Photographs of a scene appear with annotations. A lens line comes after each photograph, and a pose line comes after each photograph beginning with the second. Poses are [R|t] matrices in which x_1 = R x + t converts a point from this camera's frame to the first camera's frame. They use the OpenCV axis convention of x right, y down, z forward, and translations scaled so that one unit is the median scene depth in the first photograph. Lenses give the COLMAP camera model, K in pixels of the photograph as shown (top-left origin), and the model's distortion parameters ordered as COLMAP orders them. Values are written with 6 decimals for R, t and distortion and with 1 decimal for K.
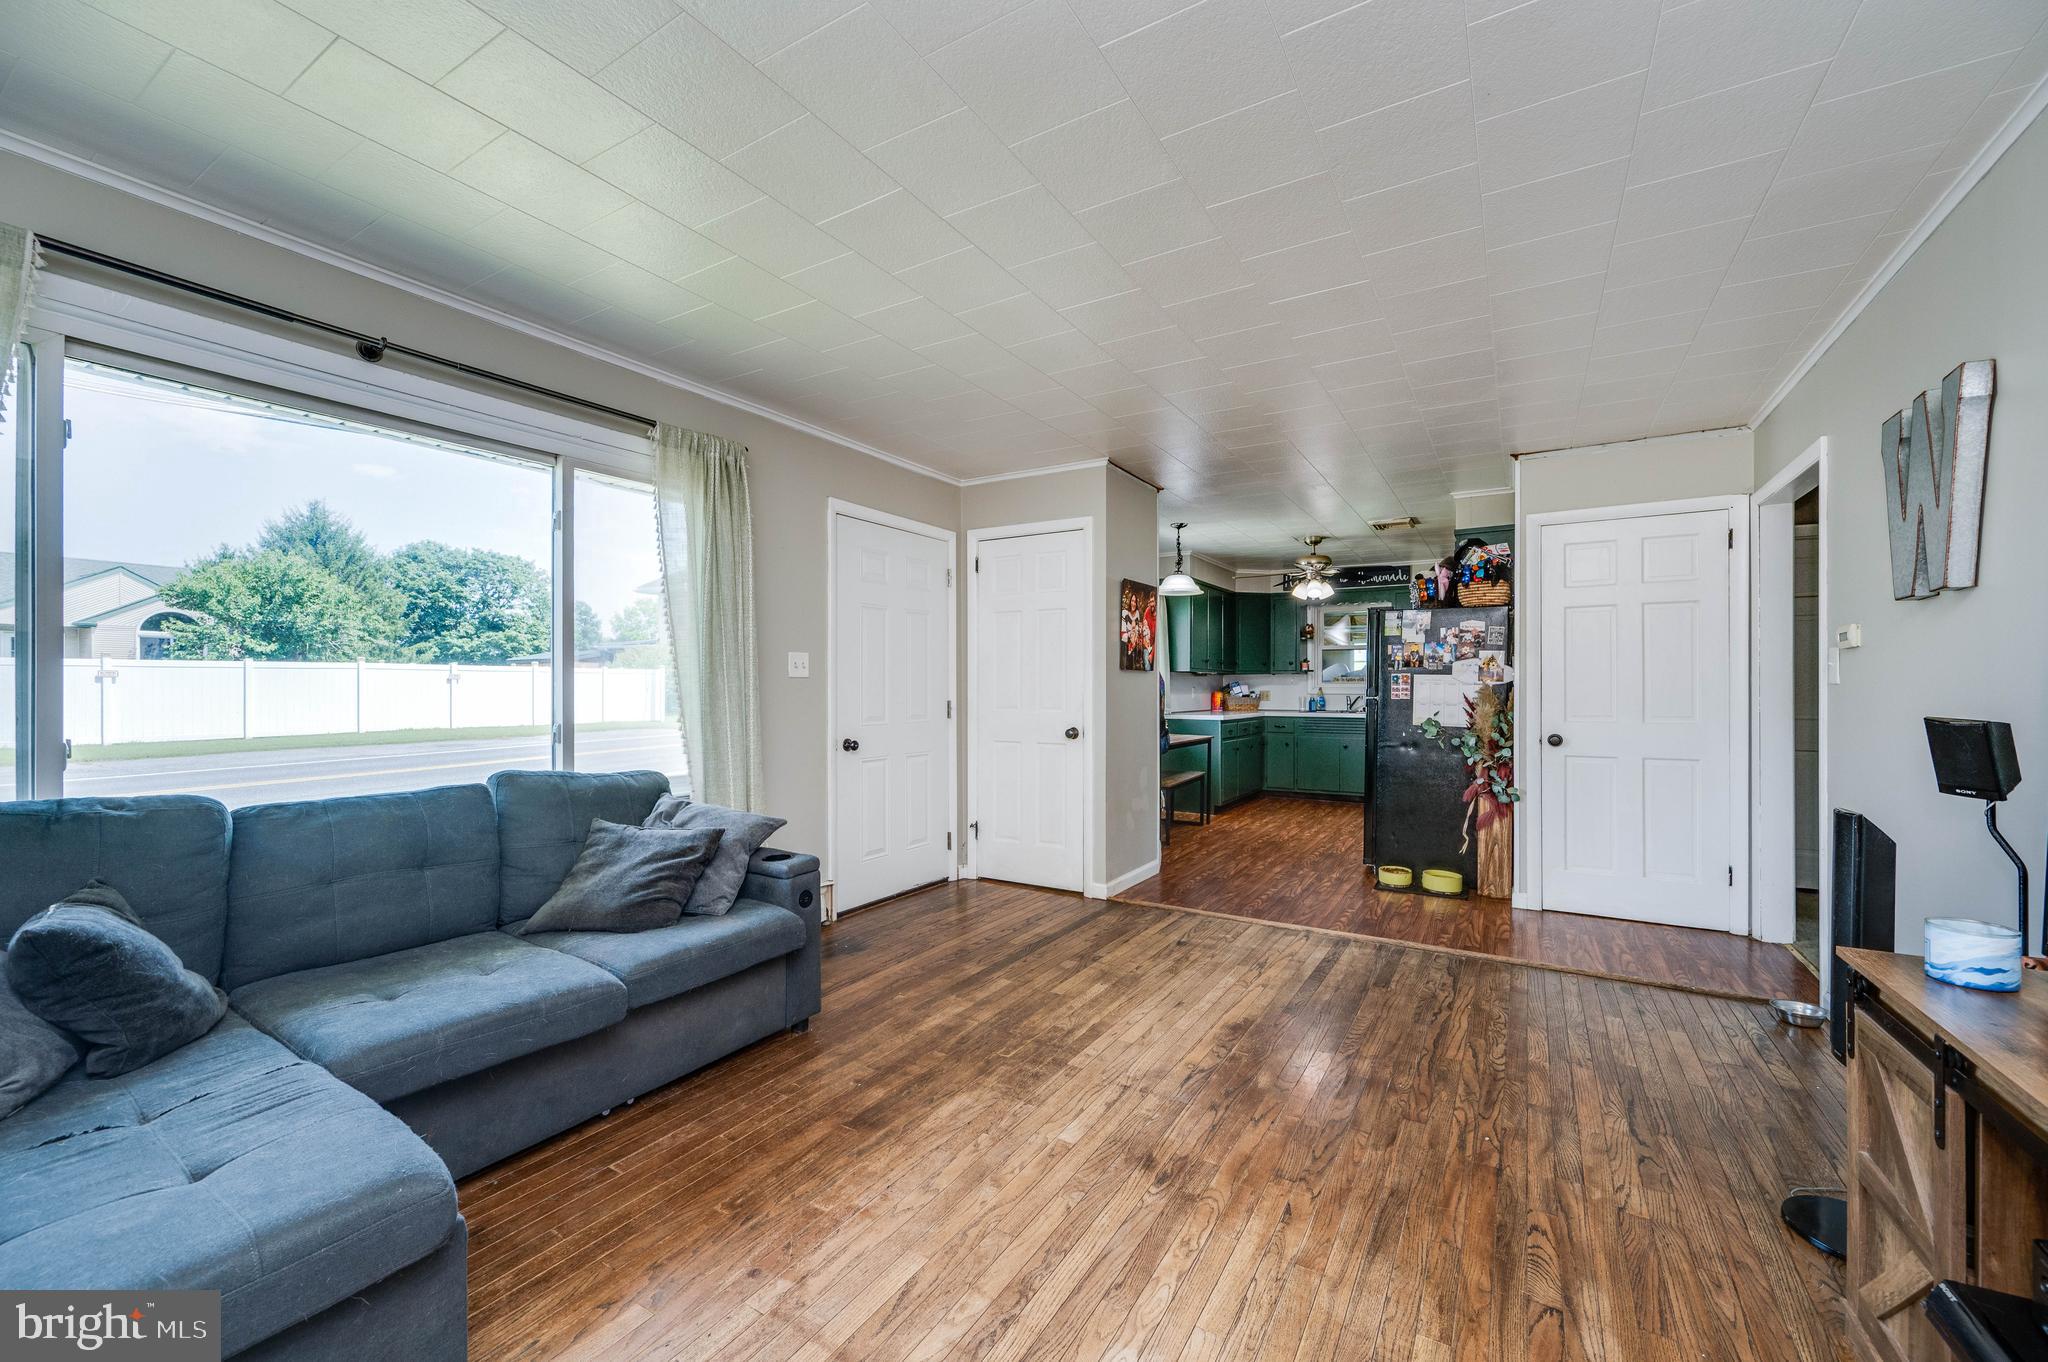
lens RADIAL K [[822.8, 0, 991.3], [0, 822.8, 704.0], [0, 0, 1]] dist [-0.008050, 0.000055]
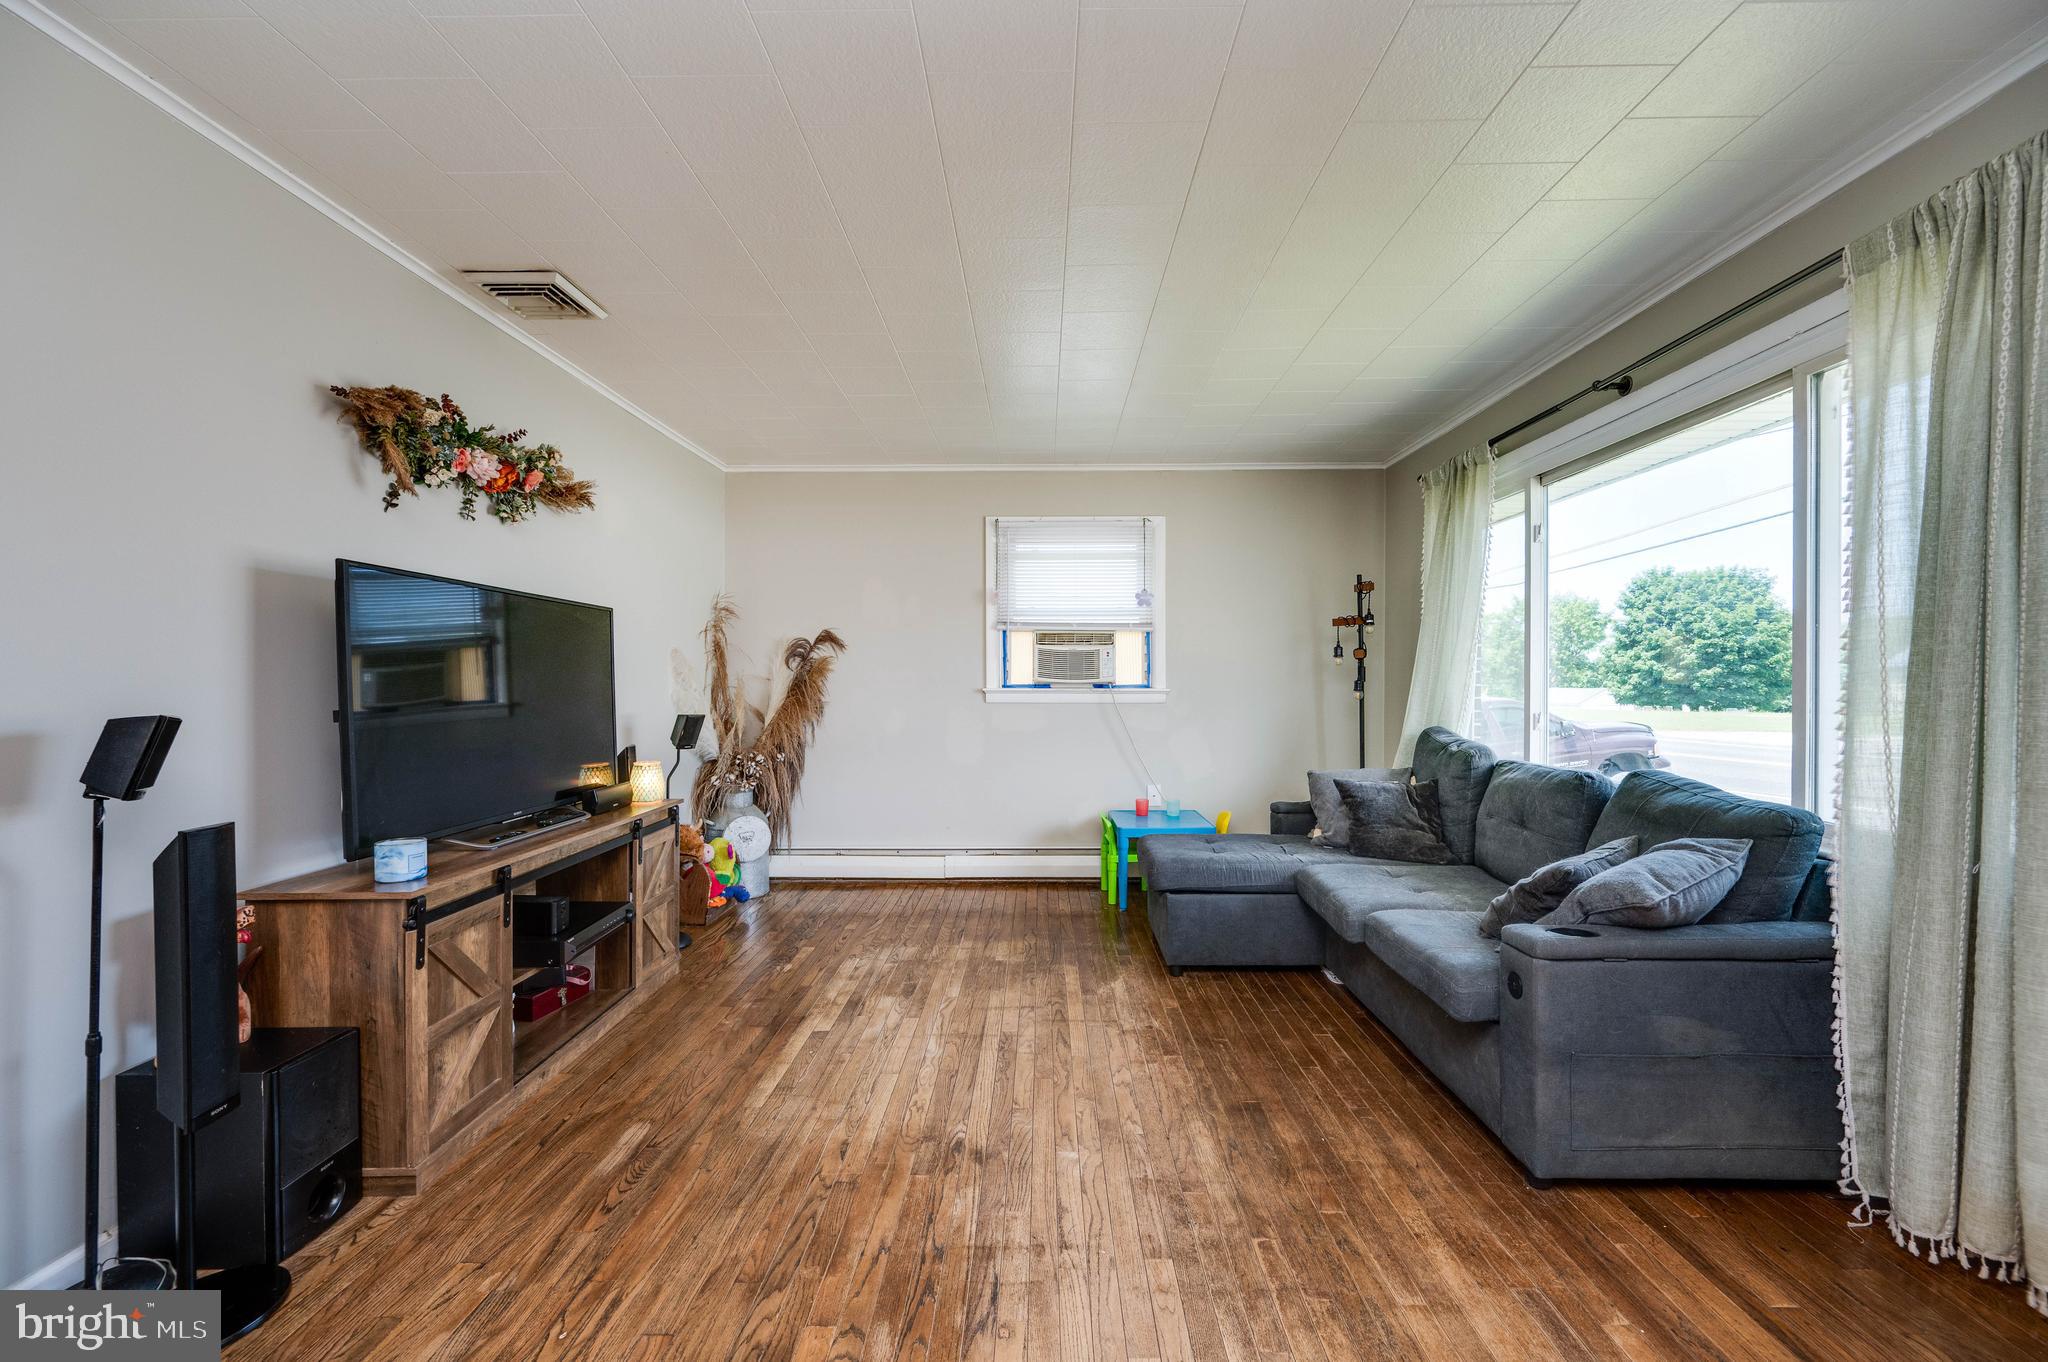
lens RADIAL K [[822.8, 0, 1042.9], [0, 822.8, 684.0], [0, 0, 1]] dist [-0.008050, 0.000055]
pose [[-0.837592, 0.002434, -0.546291, 0.606964], [-0.009680, 0.999767, 0.019296, -0.033068], [0.546210, 0.021451, -0.837373, 1.690461]]
